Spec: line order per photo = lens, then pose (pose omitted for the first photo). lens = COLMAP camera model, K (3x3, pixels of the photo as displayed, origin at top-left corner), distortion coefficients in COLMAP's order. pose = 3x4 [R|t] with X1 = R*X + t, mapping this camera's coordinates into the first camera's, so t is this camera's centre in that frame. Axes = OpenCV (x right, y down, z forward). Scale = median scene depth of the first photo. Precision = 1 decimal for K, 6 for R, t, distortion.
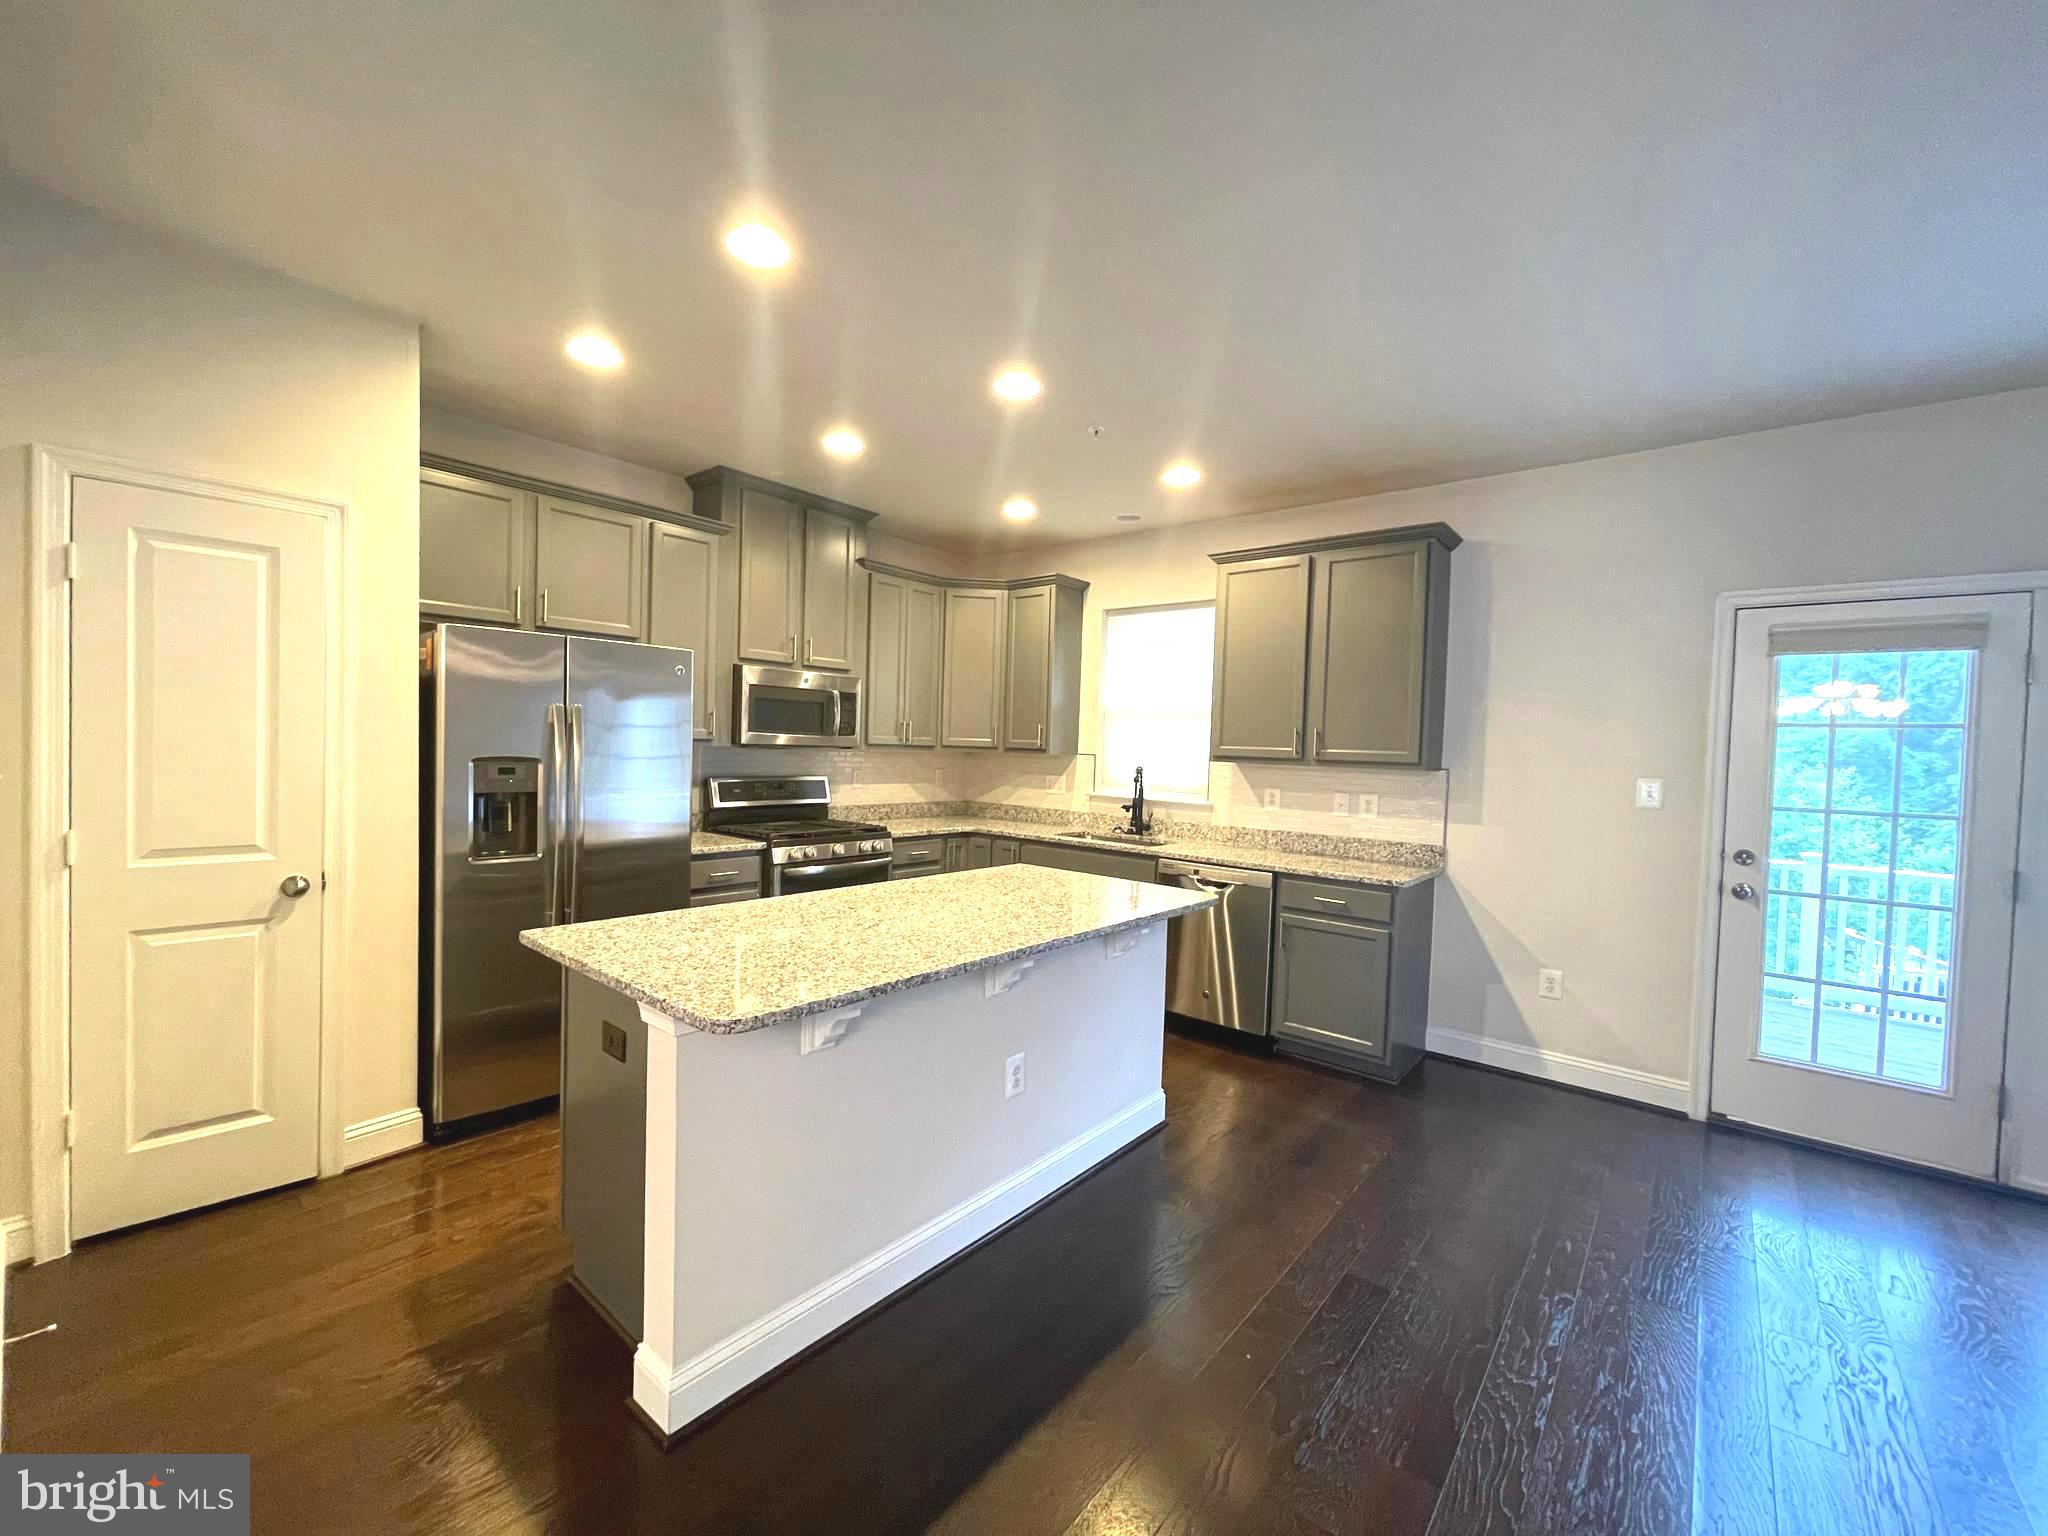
lens RADIAL K [[826.1, 0, 1024.0], [0, 826.1, 768.0], [0, 0, 1]] dist [0.000986, -0.000073]
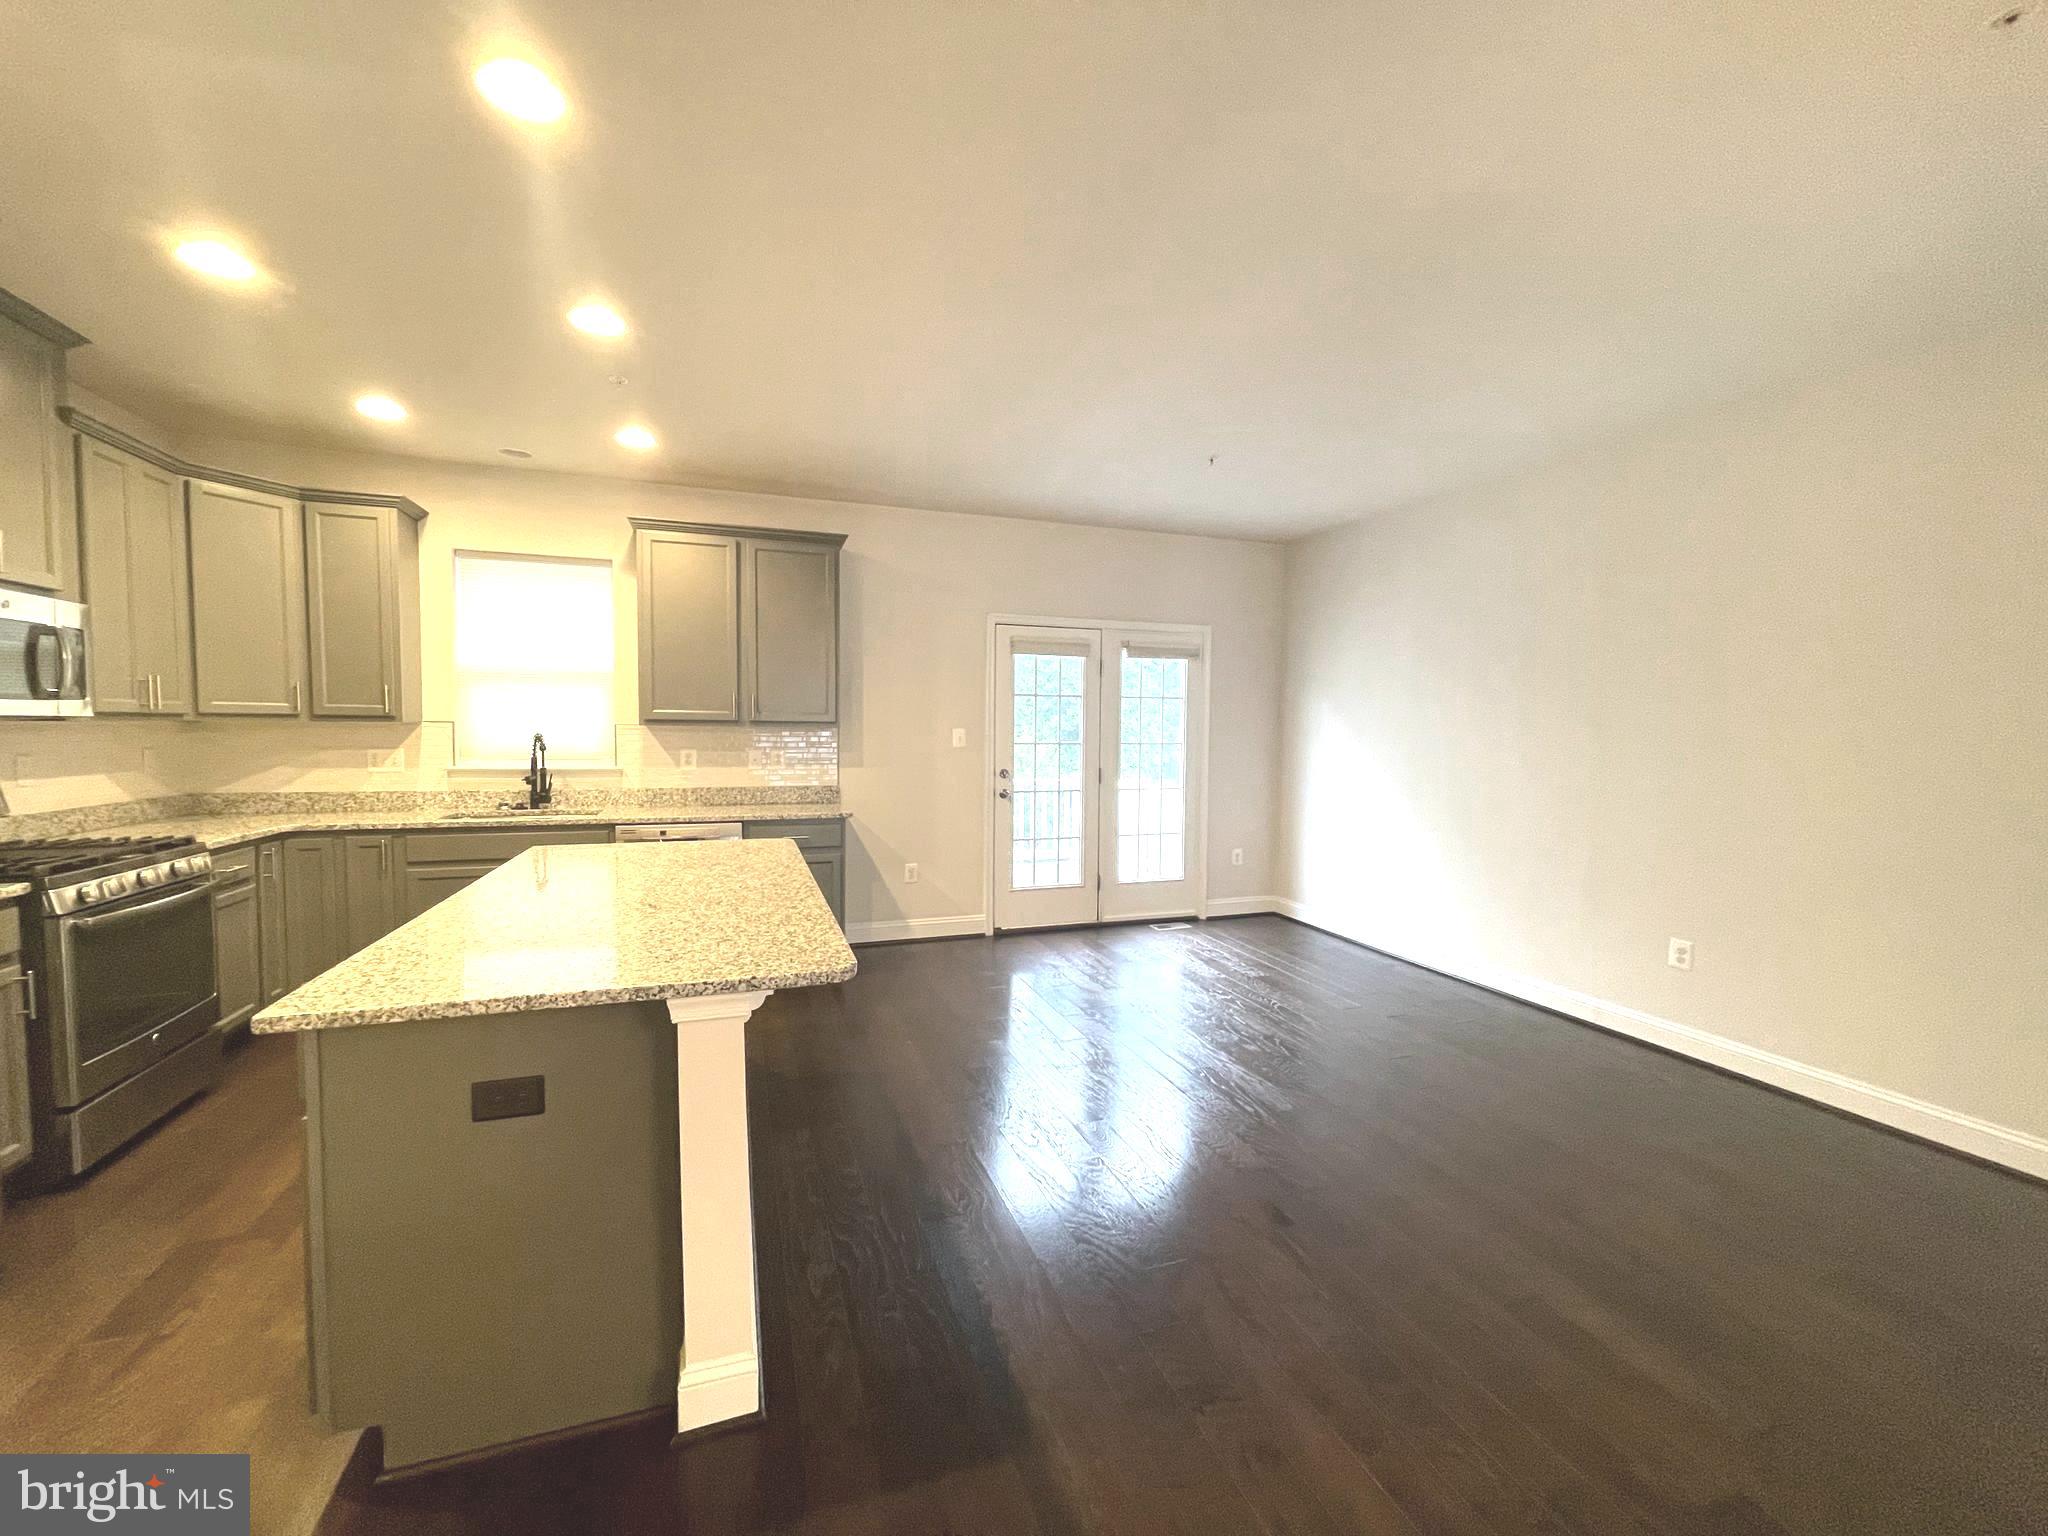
lens RADIAL K [[826.1, 0, 1024.0], [0, 826.1, 768.0], [0, 0, 1]] dist [0.000986, -0.000073]
pose [[0.510048, -0.071031, 0.857208, -0.394921], [0.028693, 0.997435, 0.065578, -0.008630], [-0.859668, -0.008852, 0.510777, 0.078524]]
